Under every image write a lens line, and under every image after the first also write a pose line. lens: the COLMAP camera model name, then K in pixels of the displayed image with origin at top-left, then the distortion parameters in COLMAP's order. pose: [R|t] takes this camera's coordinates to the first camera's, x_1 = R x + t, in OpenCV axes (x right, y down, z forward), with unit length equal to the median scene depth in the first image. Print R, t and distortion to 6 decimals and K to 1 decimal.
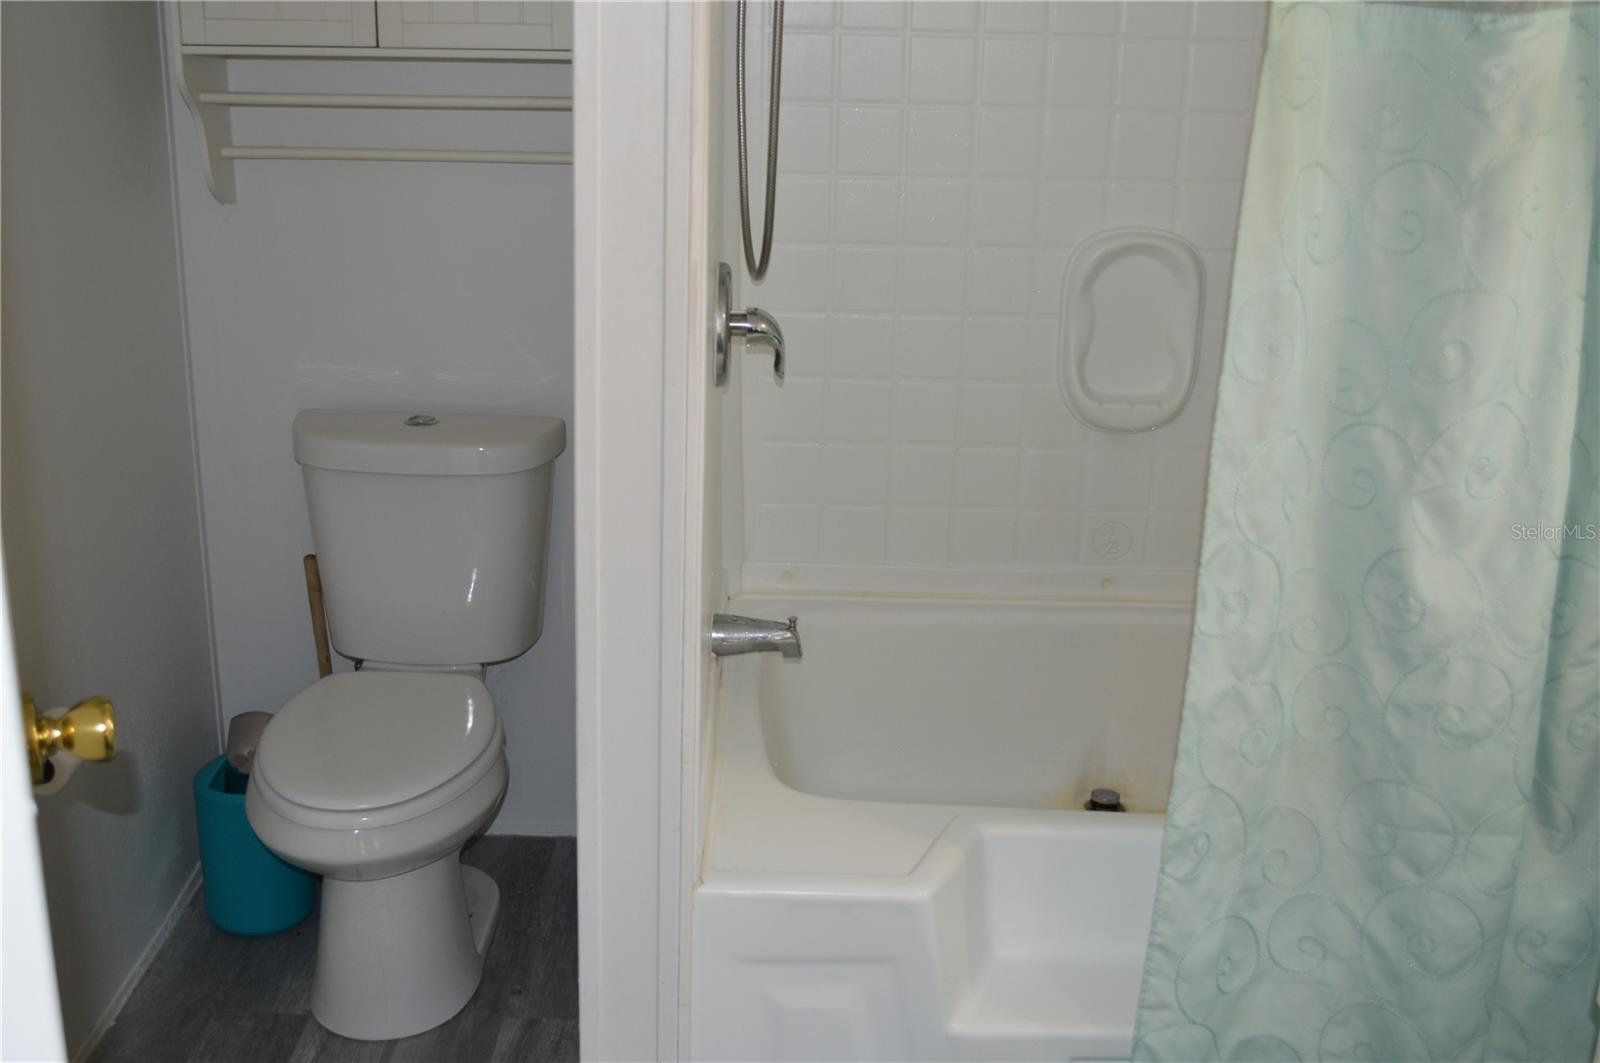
lens RADIAL K [[1753.3, 0, 788.3], [0, 1753.3, 530.3], [0, 0, 1]] dist [-0.043179, 0.000000]
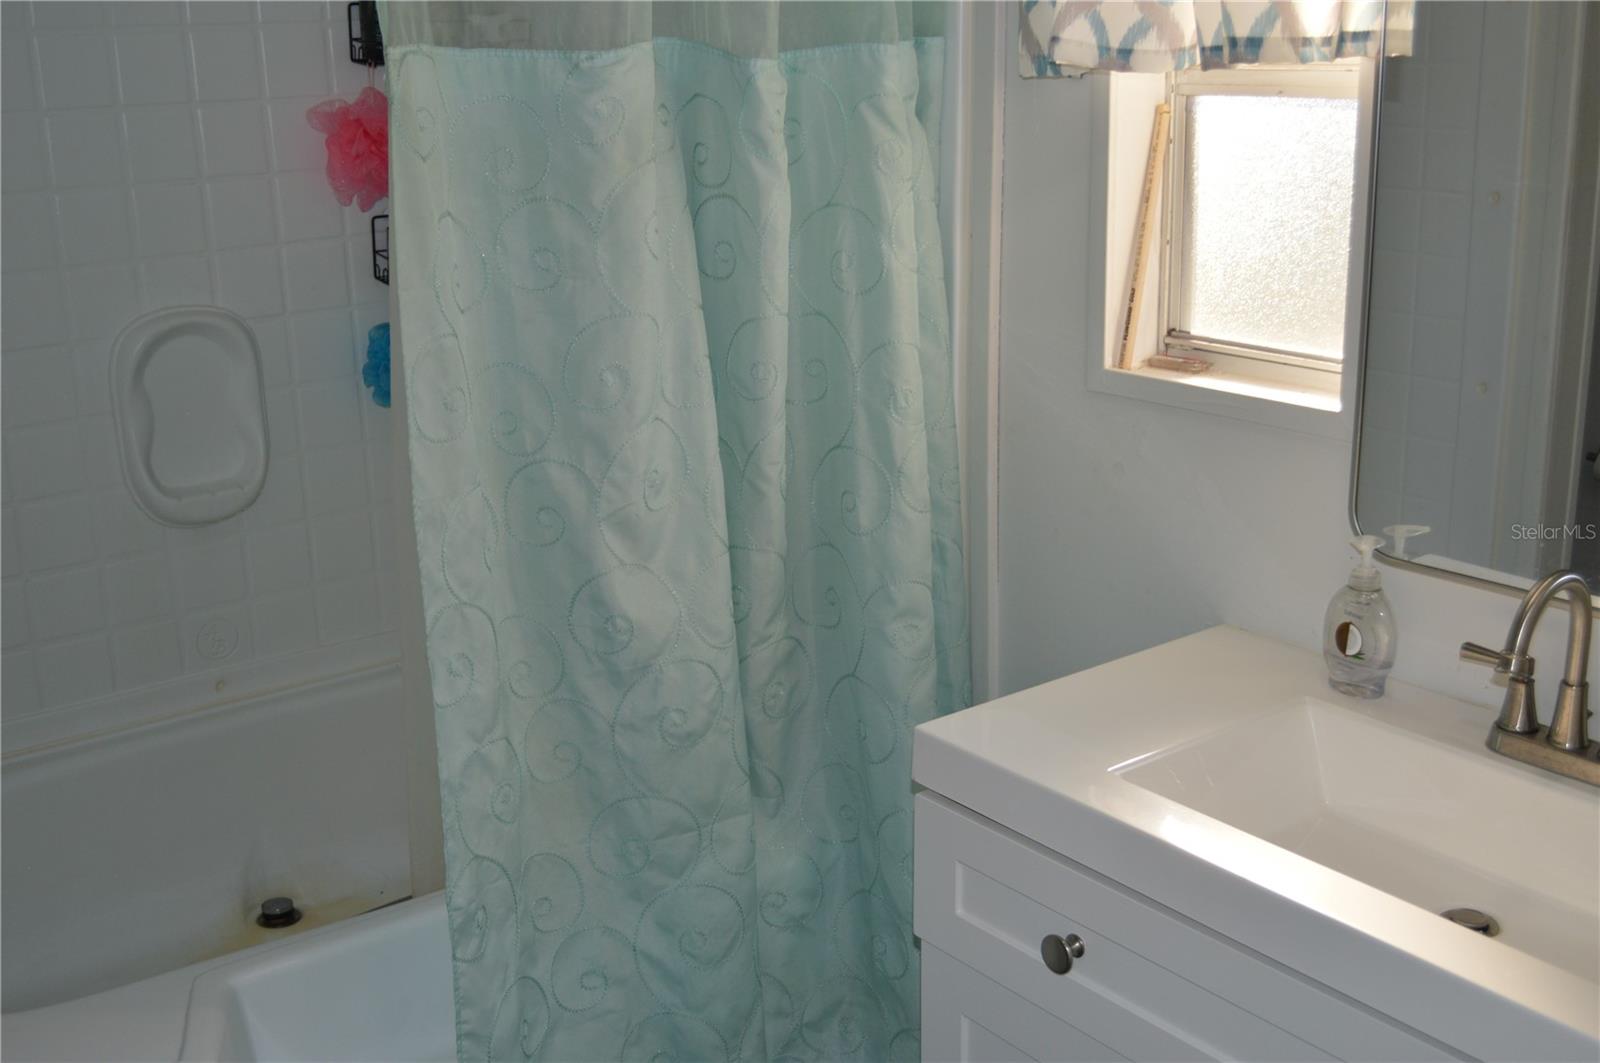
lens RADIAL K [[1753.3, 0, 799.6], [0, 1753.3, 533.9], [0, 0, 1]] dist [-0.043179, 0.000000]
pose [[0.800335, -0.210449, 0.561405, -0.121511], [0.226044, 0.973187, 0.042563, -0.028725], [-0.555309, 0.092837, 0.826446, 0.082370]]
